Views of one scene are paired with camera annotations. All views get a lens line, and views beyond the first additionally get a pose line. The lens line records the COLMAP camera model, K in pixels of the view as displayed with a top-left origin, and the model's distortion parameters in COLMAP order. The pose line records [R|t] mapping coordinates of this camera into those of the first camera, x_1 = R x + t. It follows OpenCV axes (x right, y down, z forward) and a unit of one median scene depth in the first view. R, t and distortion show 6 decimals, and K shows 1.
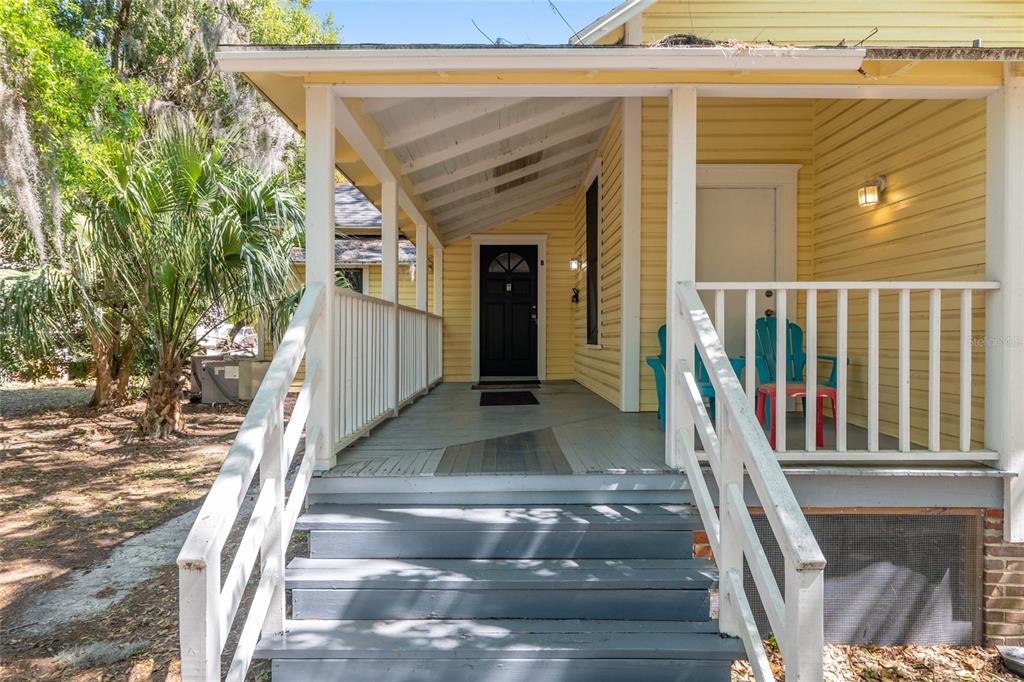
lens RADIAL K [[621.2, 0, 506.4], [0, 621.2, 337.6], [0, 0, 1]] dist [-0.016302, -0.001564]
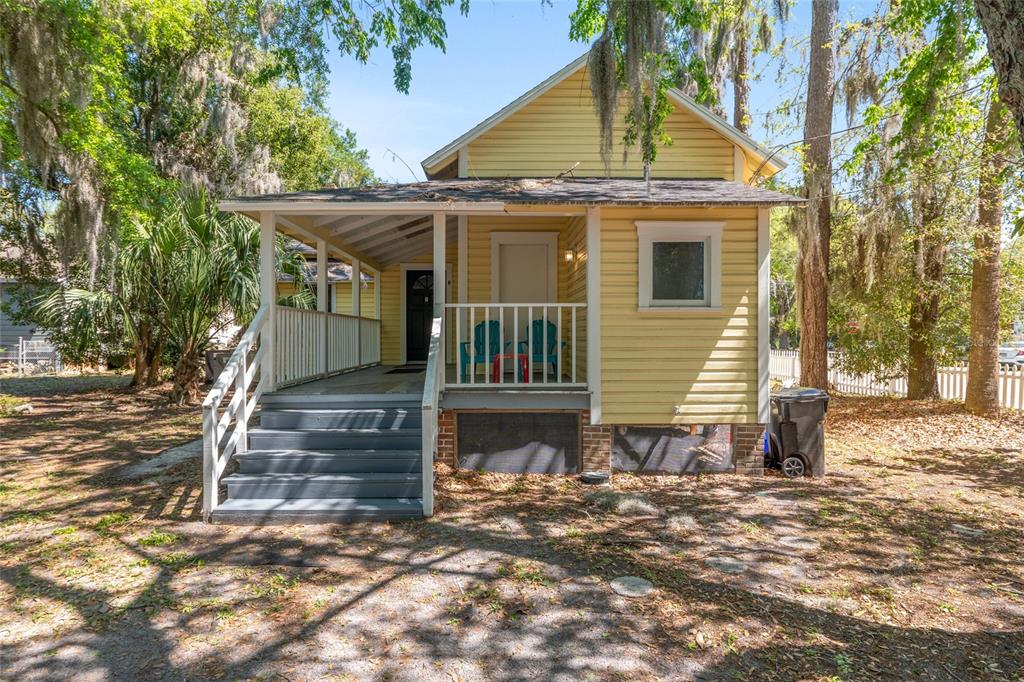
lens RADIAL K [[565.4, 0, 514.0], [0, 565.4, 342.9], [0, 0, 1]] dist [-0.024933, -0.000636]
pose [[0.999490, -0.002913, 0.031793, 0.166273], [0.002675, 0.999968, 0.007530, 0.011059], [-0.031814, -0.007441, 0.999466, -0.327973]]
